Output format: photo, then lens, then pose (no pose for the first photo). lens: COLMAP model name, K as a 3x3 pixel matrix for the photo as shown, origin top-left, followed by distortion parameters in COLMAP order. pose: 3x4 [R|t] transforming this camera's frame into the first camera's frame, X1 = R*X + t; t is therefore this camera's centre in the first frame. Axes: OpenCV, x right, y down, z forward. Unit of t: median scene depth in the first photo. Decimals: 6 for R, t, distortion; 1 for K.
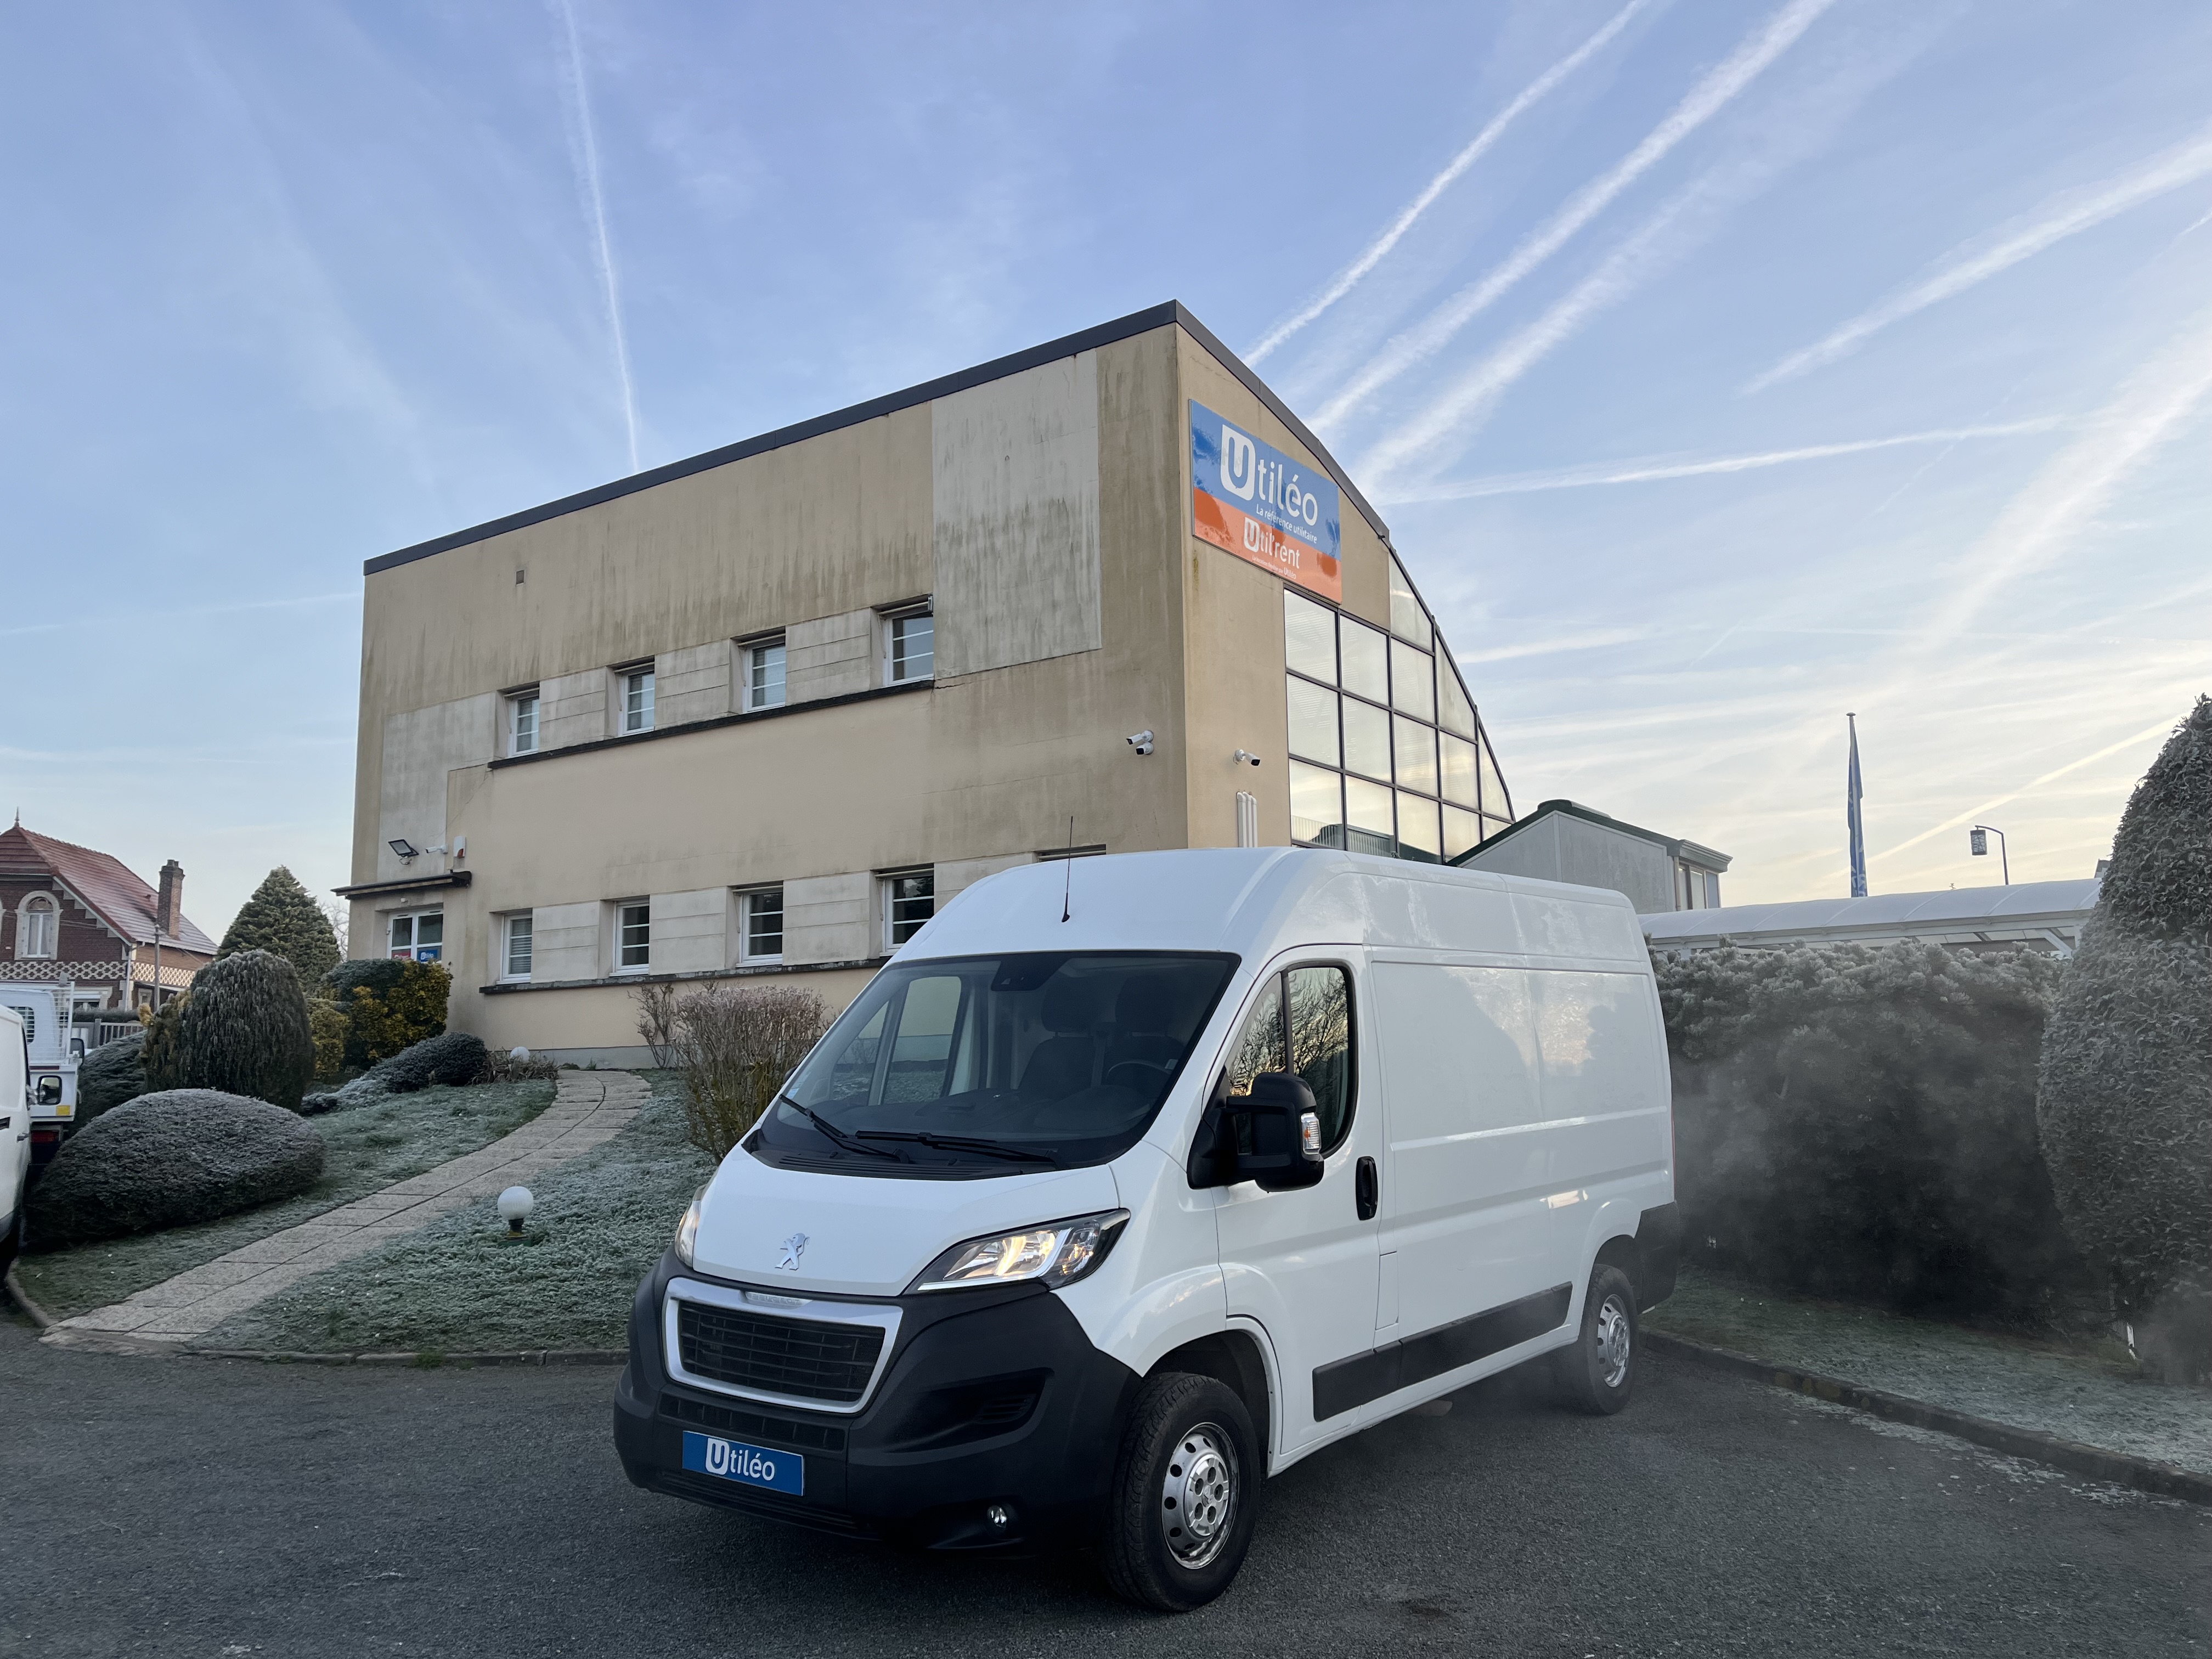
lens RADIAL K [[1615.0, 0, 1105.2], [0, 1615.0, 850.9], [0, 0, 1]] dist [0.087949, -0.112780]
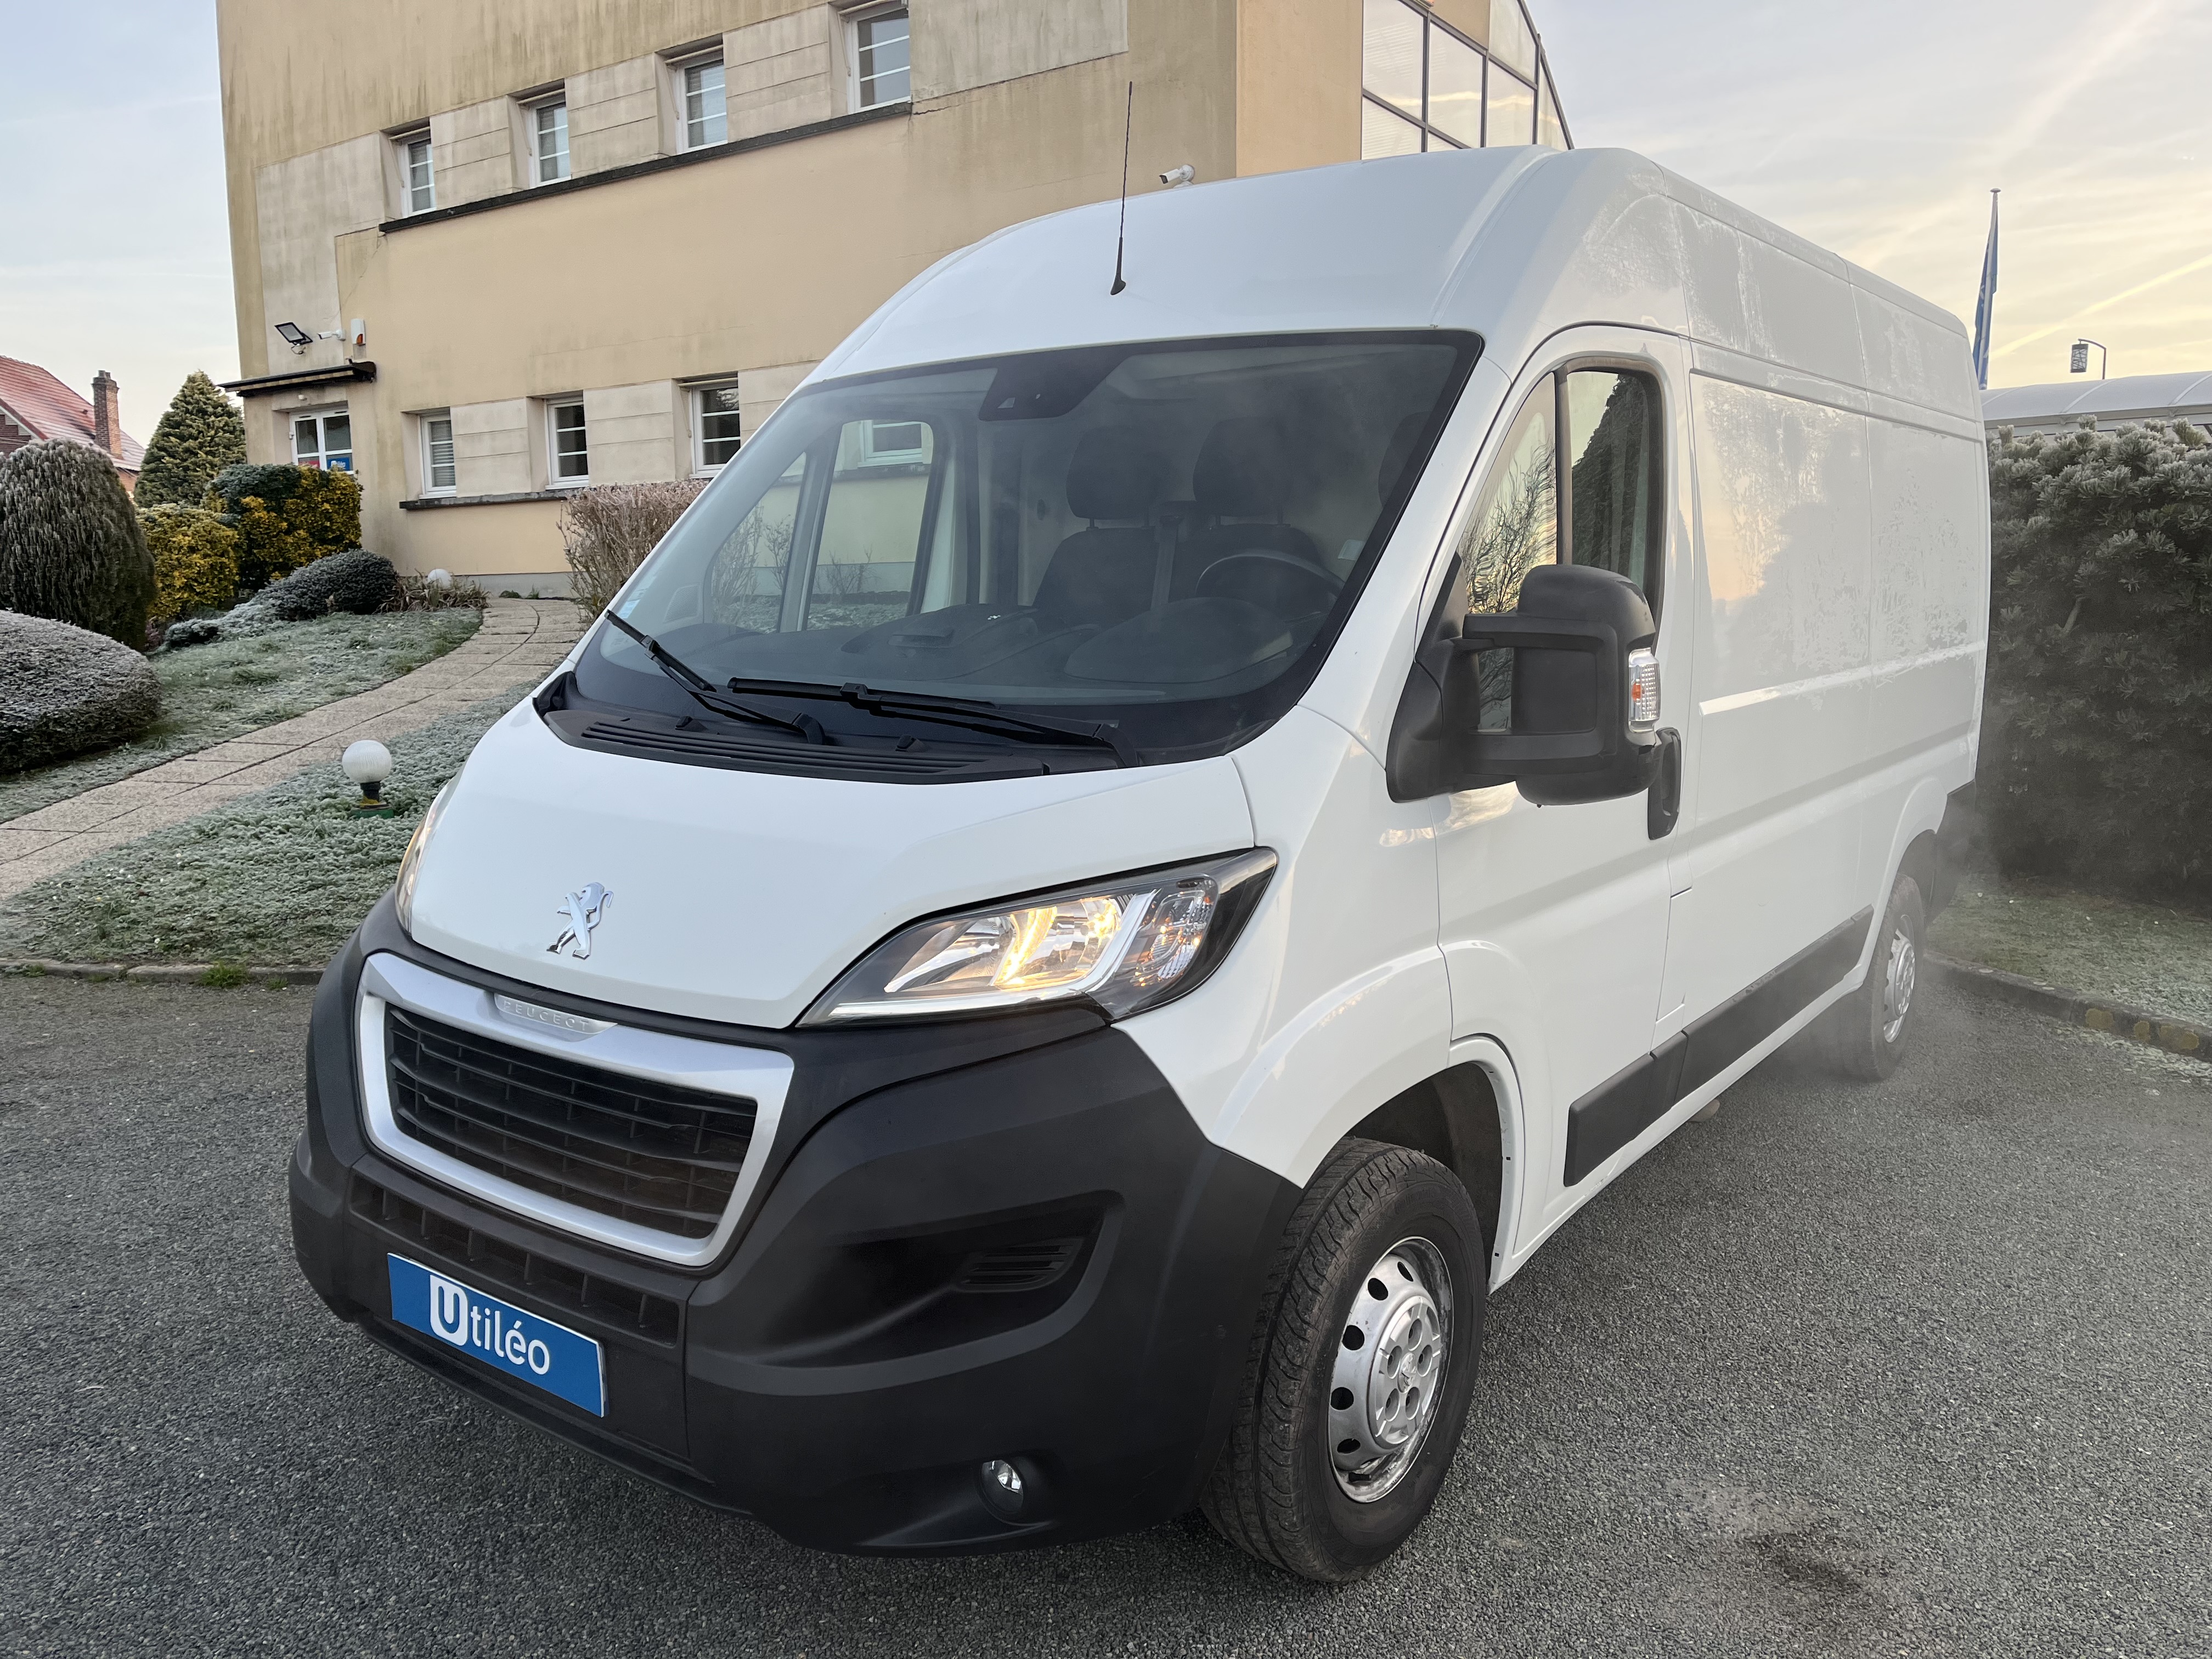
lens RADIAL K [[1637.3, 0, 1114.1], [0, 1637.3, 829.3], [0, 0, 1]] dist [0.116703, -0.155953]
pose [[0.999983, 0.005343, 0.002384, -0.009446], [-0.005781, 0.964974, 0.262281, 0.025425], [-0.000899, -0.262290, 0.964989, 0.152283]]
